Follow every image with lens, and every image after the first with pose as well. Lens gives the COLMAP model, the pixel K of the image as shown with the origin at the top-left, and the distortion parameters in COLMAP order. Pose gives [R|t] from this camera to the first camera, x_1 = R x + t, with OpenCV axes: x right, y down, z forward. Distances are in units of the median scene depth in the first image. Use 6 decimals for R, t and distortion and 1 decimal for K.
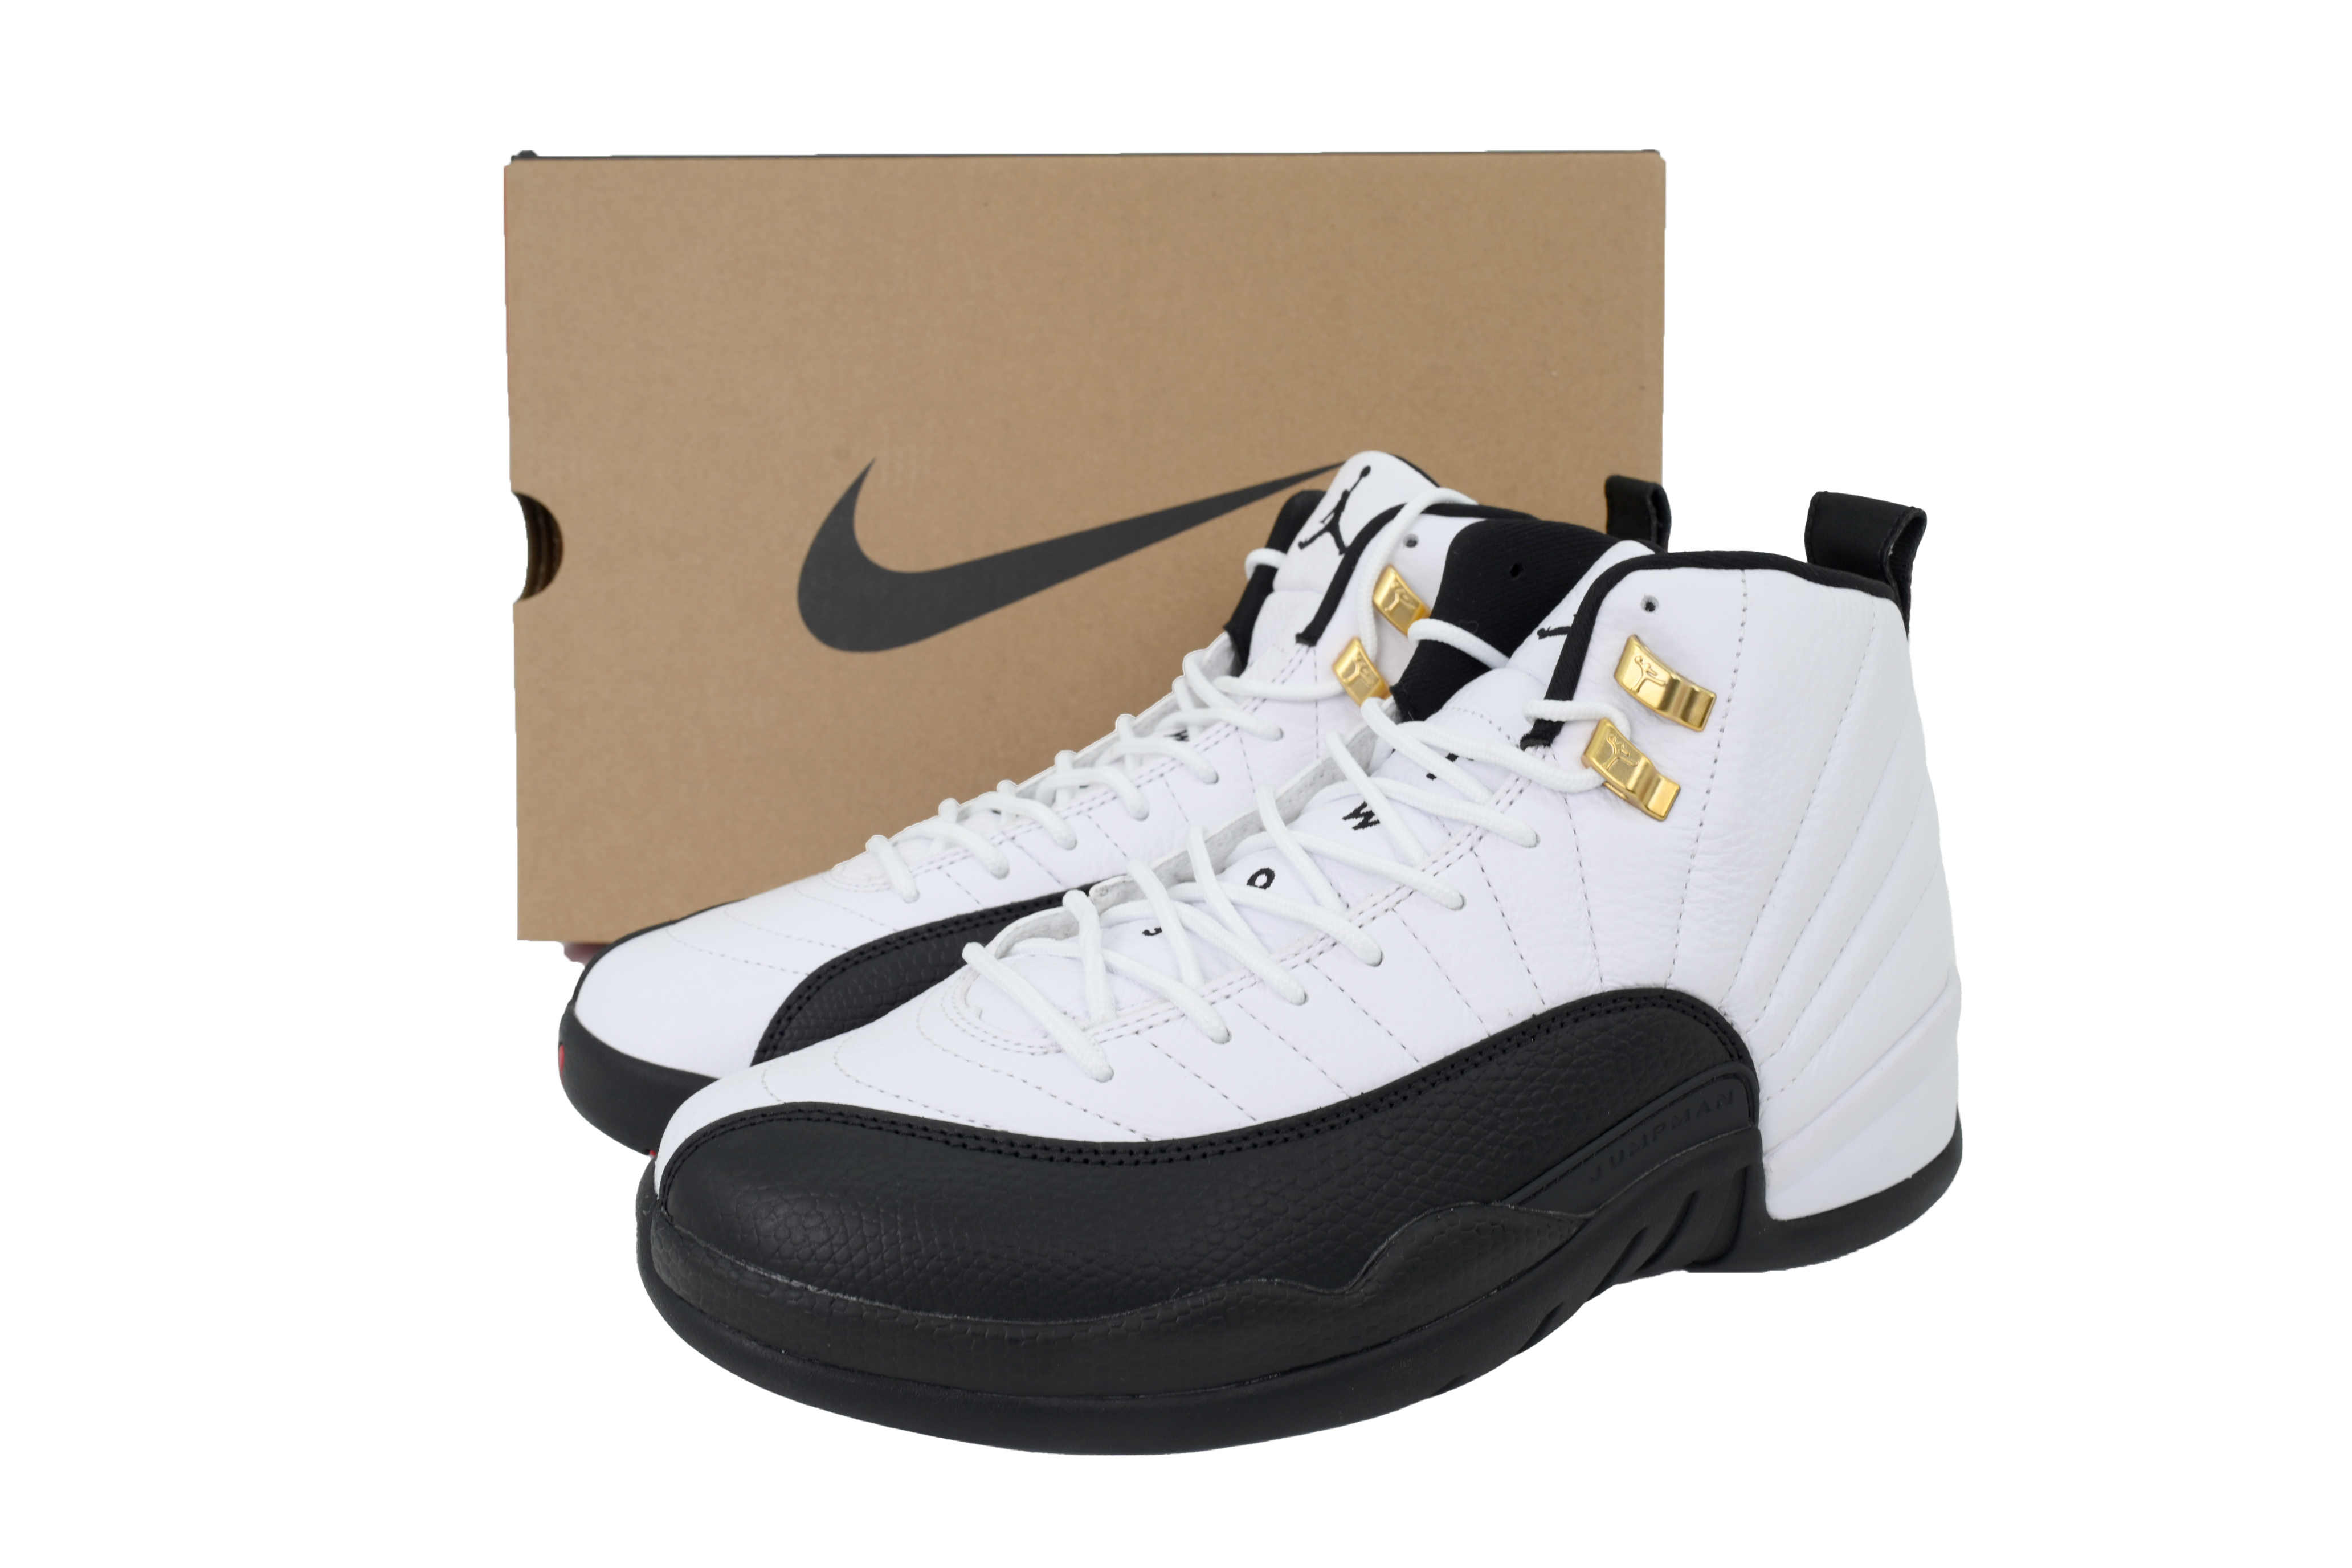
lens RADIAL K [[1846.4, 0, 1176.0], [0, 1846.4, 784.0], [0, 0, 1]] dist [-0.000644, 0.000515]
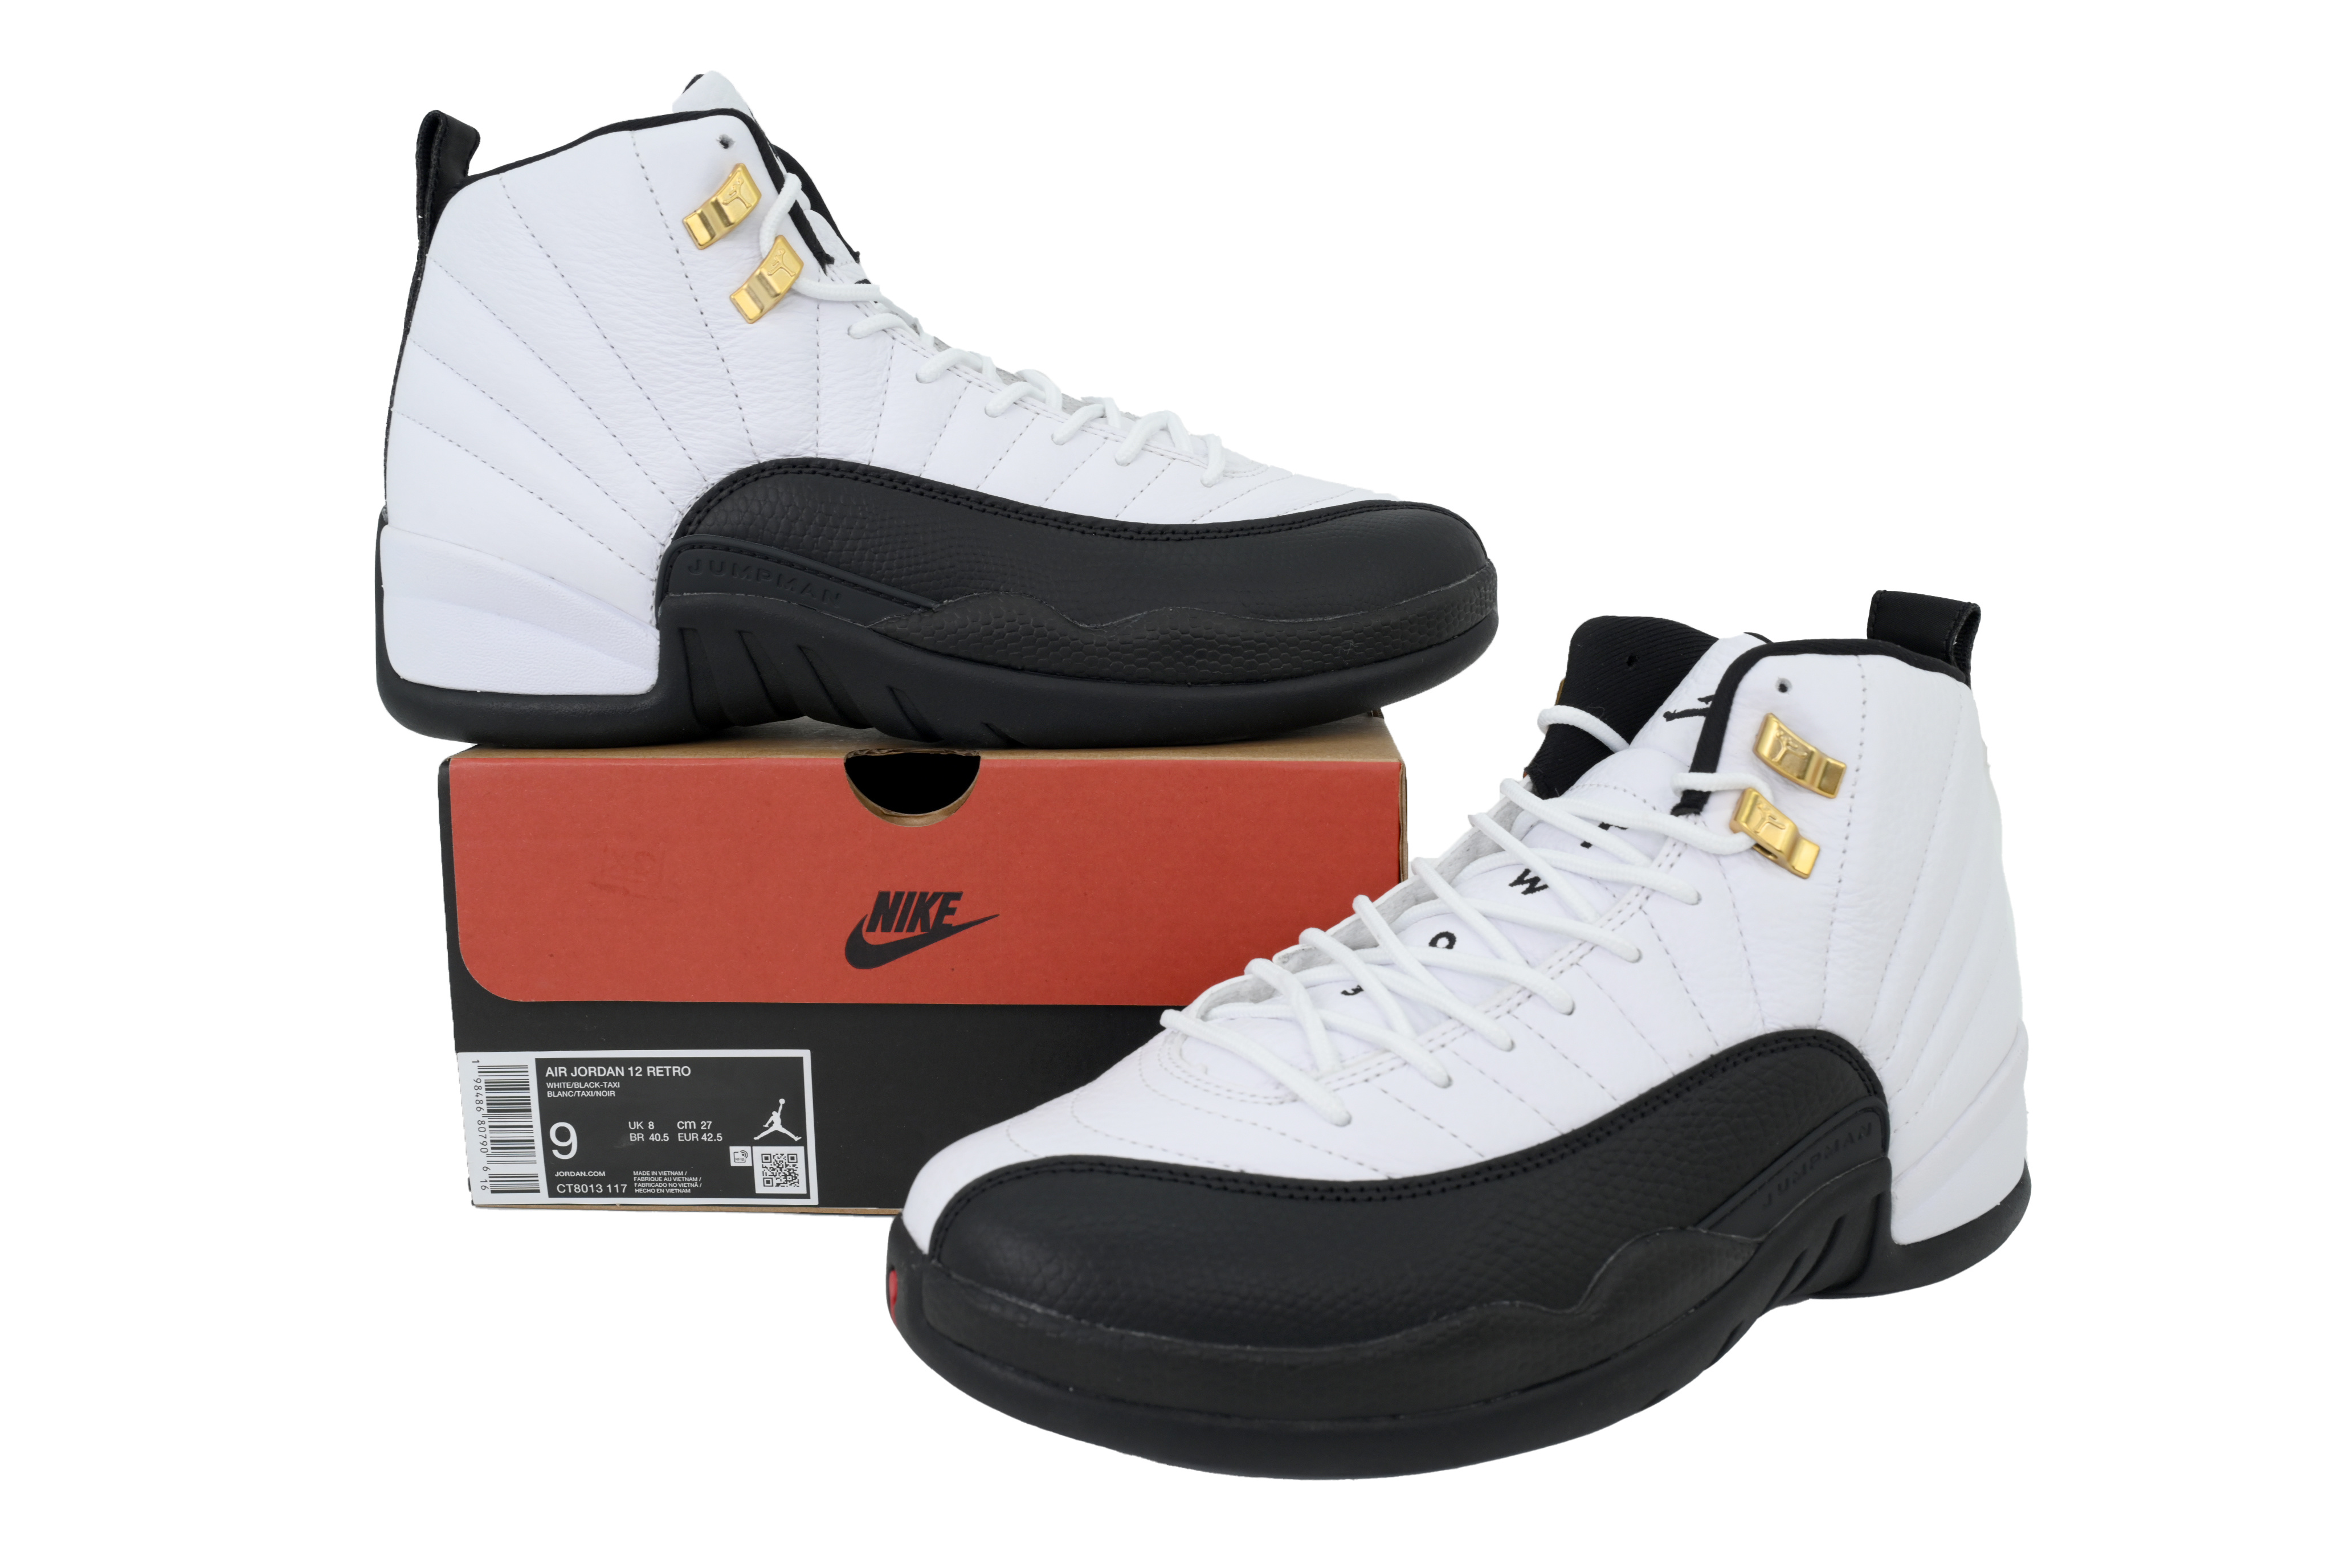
lens RADIAL K [[1846.4, 0, 1176.0], [0, 1846.4, 784.0], [0, 0, 1]] dist [-0.000644, 0.000515]
pose [[0.994927, -0.014477, 0.099550, -0.228648], [0.021258, 0.997500, -0.067396, 0.030567], [-0.098325, 0.069170, 0.992748, -0.073357]]
